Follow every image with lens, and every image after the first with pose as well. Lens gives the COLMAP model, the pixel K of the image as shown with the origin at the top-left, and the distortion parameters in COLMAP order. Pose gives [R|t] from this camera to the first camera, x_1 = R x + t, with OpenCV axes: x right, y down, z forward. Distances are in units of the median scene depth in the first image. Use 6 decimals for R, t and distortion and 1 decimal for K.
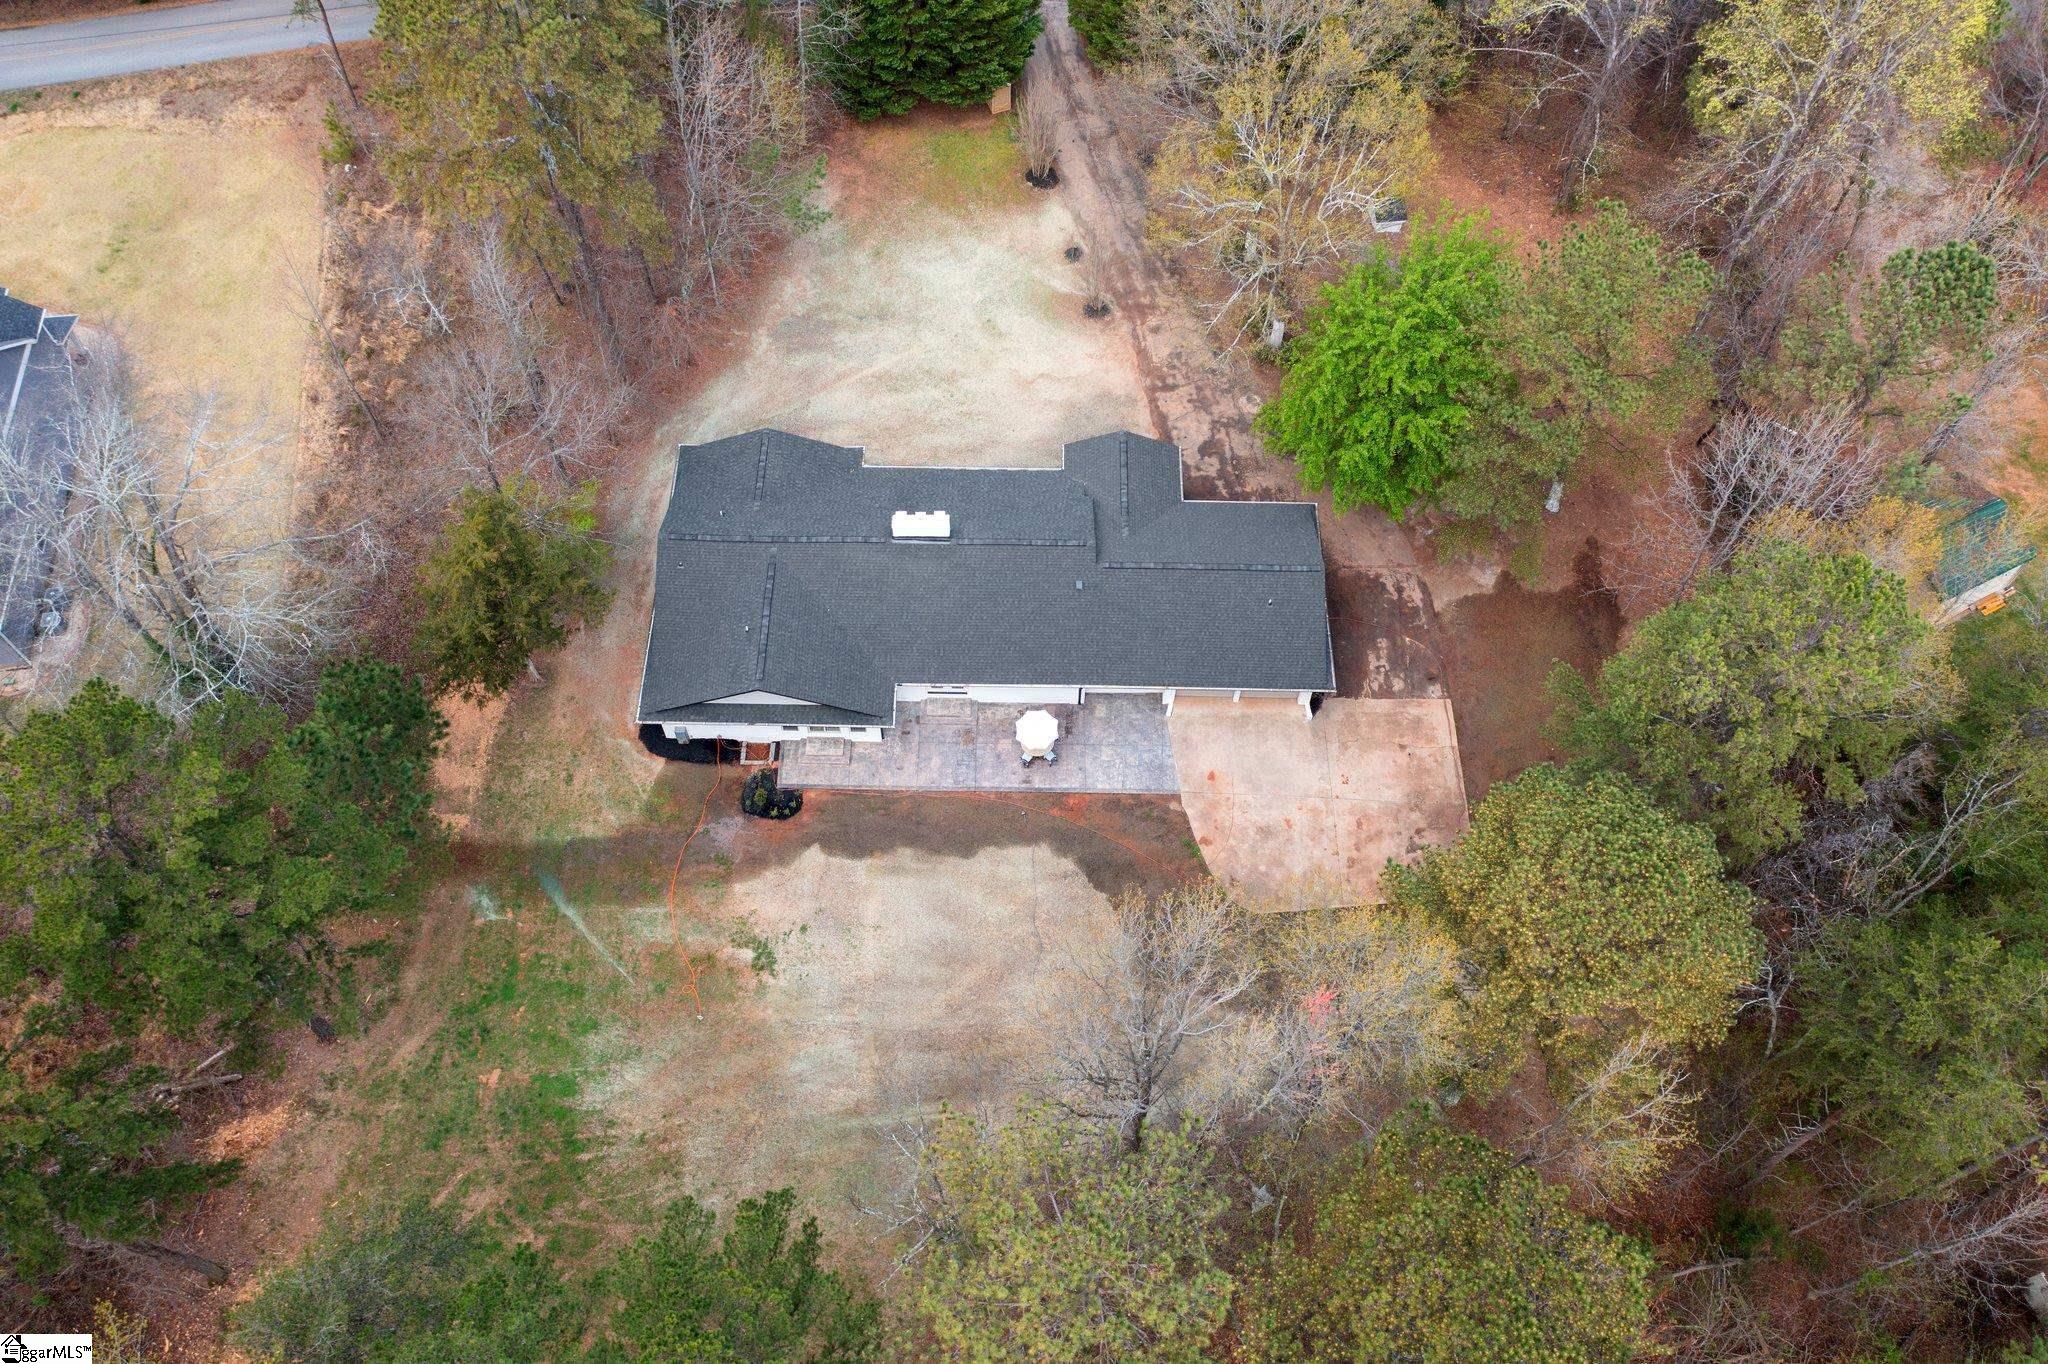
lens RADIAL K [[1617.9, 0, 1021.8], [0, 1617.9, 669.1], [0, 0, 1]] dist [-0.019007, 0.008558]
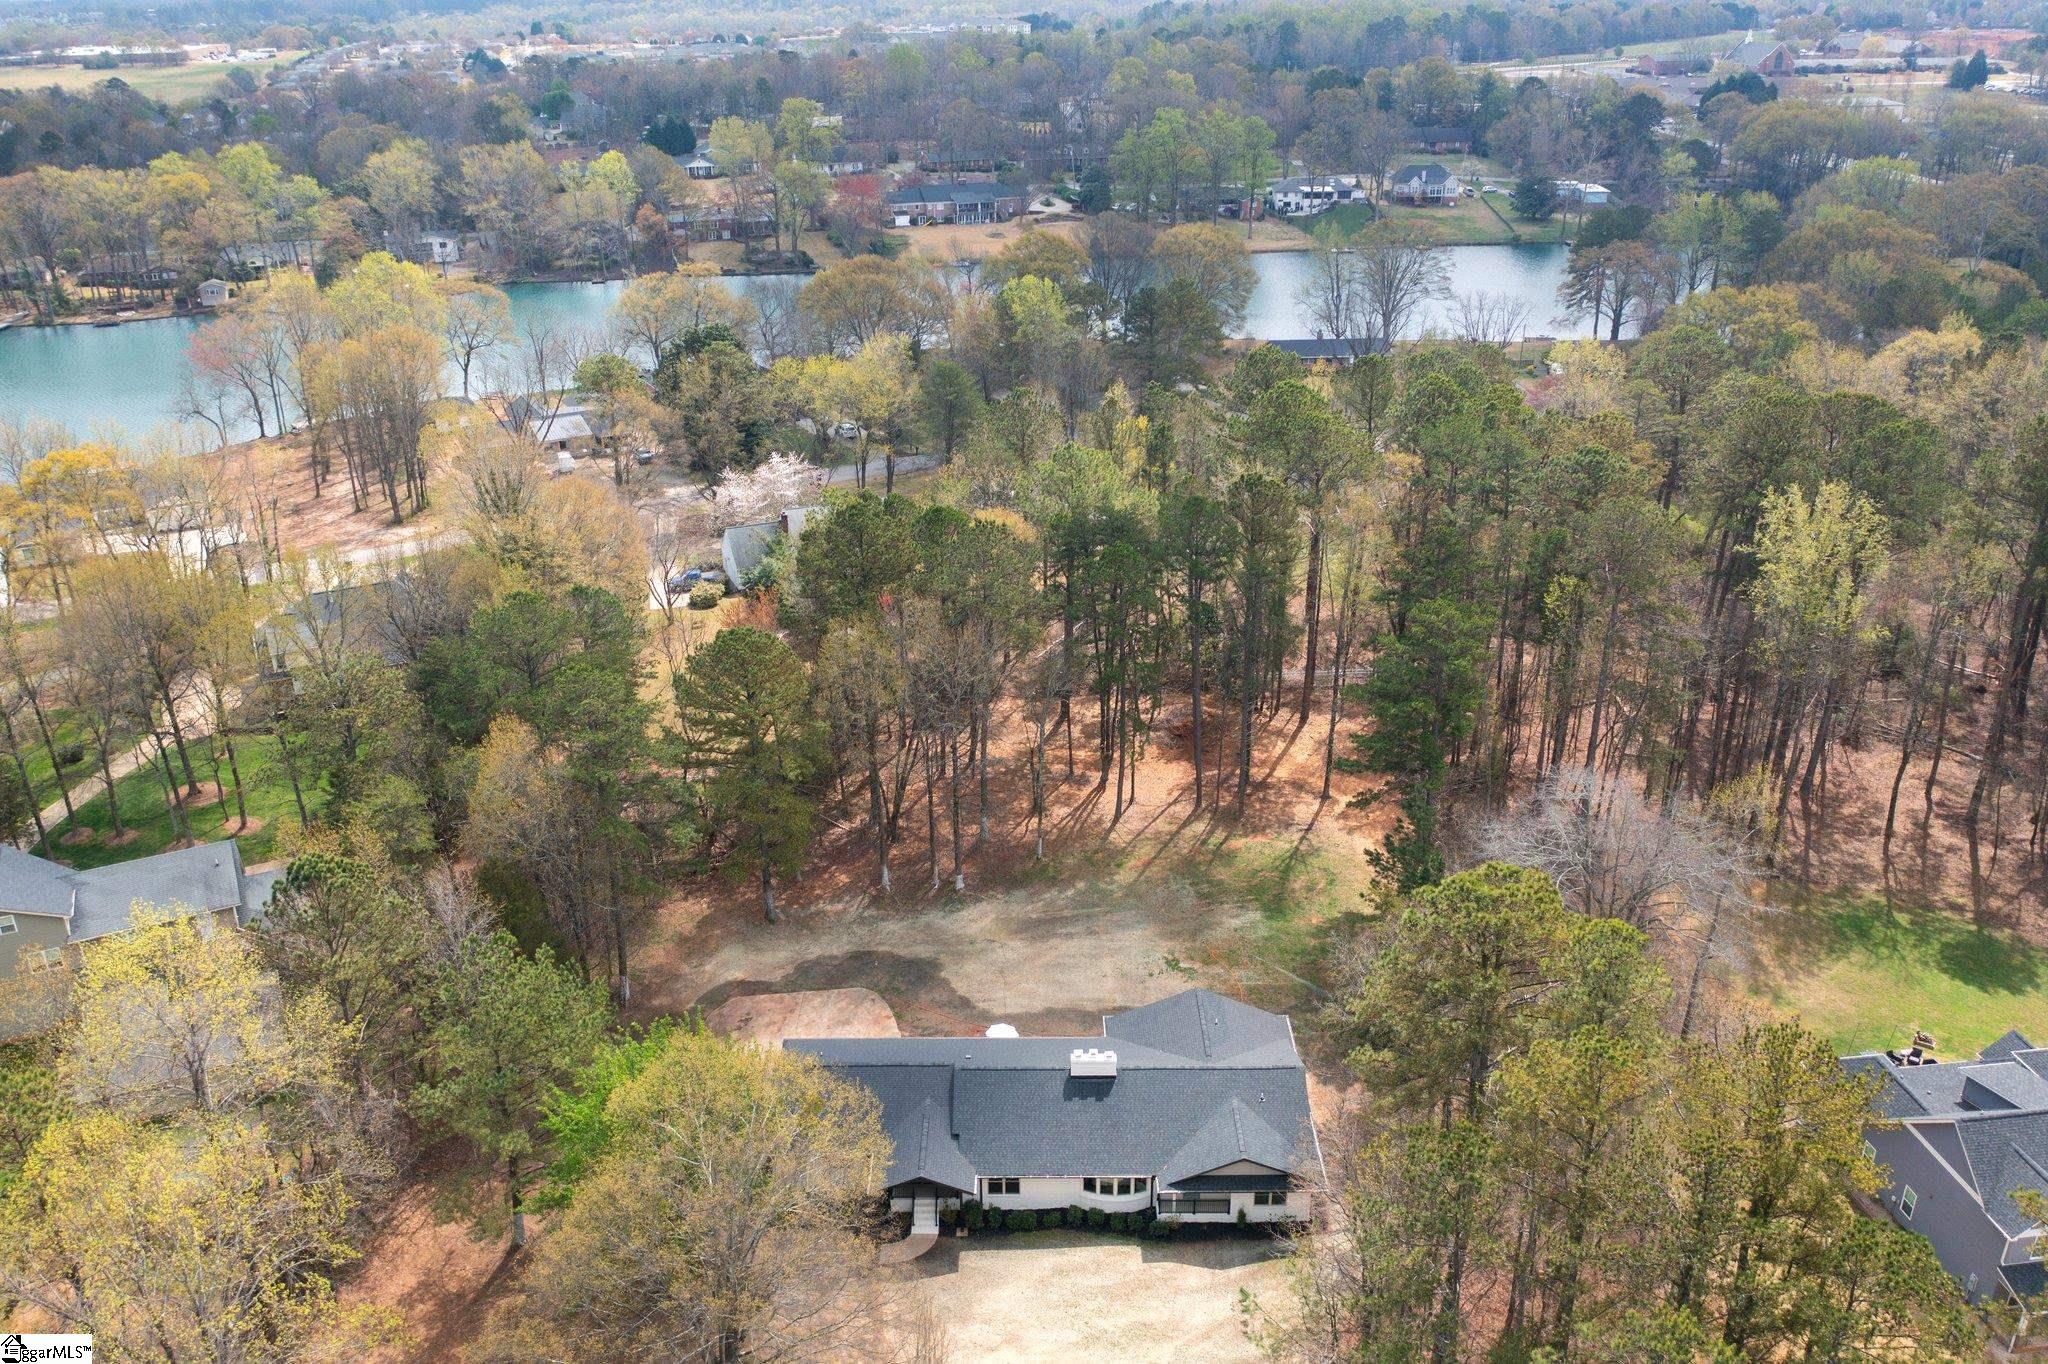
lens RADIAL K [[1617.9, 0, 1022.2], [0, 1617.9, 676.4], [0, 0, 1]] dist [-0.019007, 0.008558]
pose [[-0.999973, 0.004652, -0.005685, -0.001465], [-0.005049, 0.126984, 0.991892, -1.360526], [0.005336, 0.991894, -0.126957, 0.861038]]
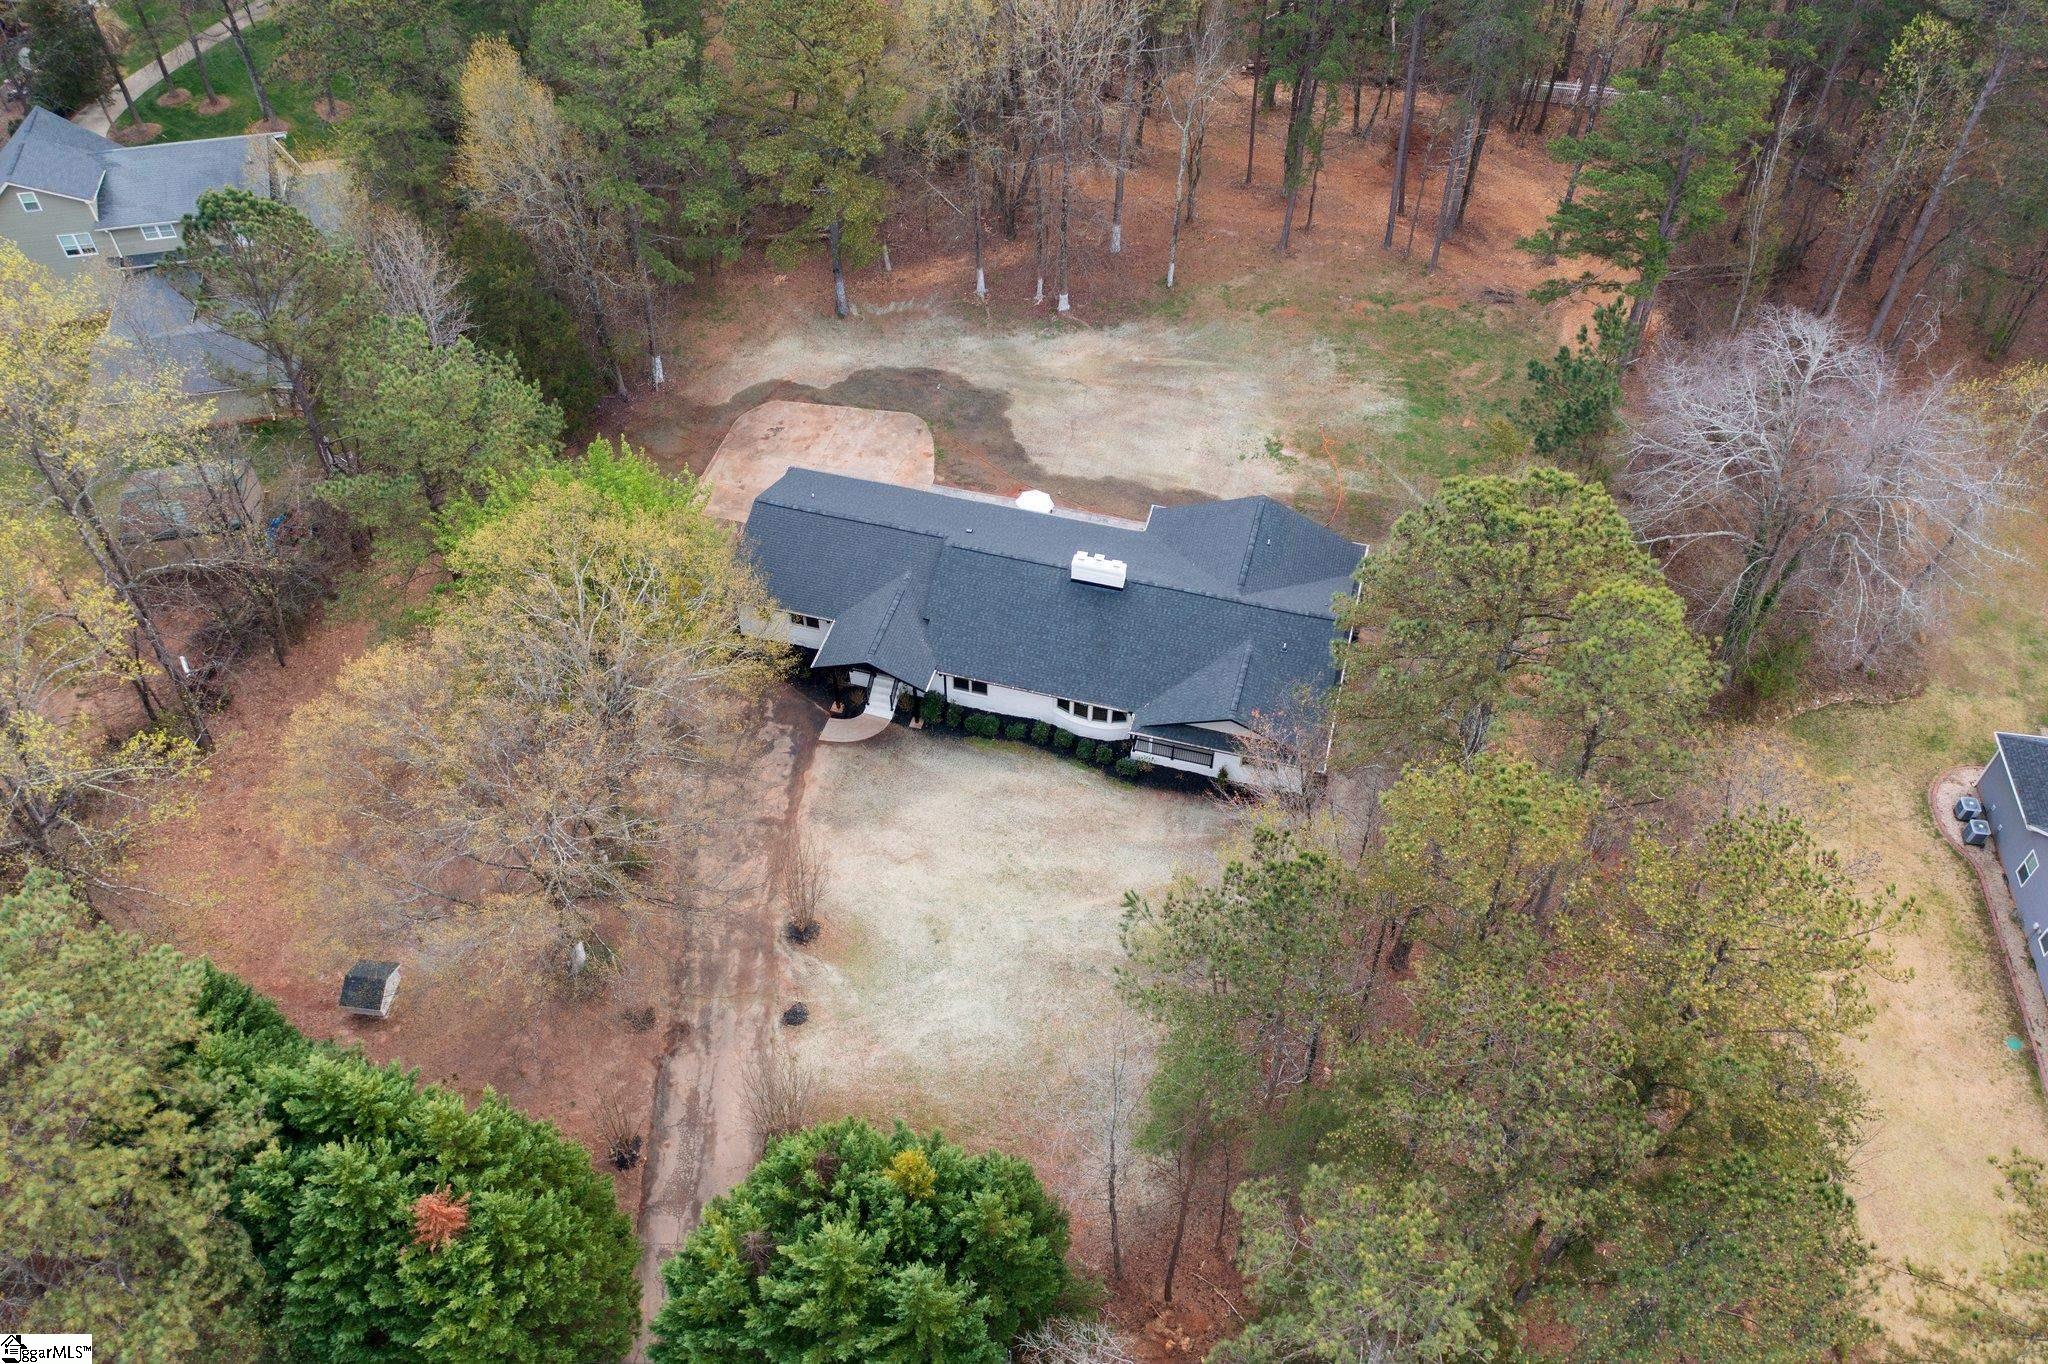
lens RADIAL K [[1617.9, 0, 1020.9], [0, 1617.9, 679.4], [0, 0, 1]] dist [-0.019007, 0.008558]
pose [[-0.967030, -0.195129, 0.163642, -0.200484], [0.212298, -0.262789, 0.941207, -1.116188], [-0.140653, 0.944916, 0.295550, 0.760413]]
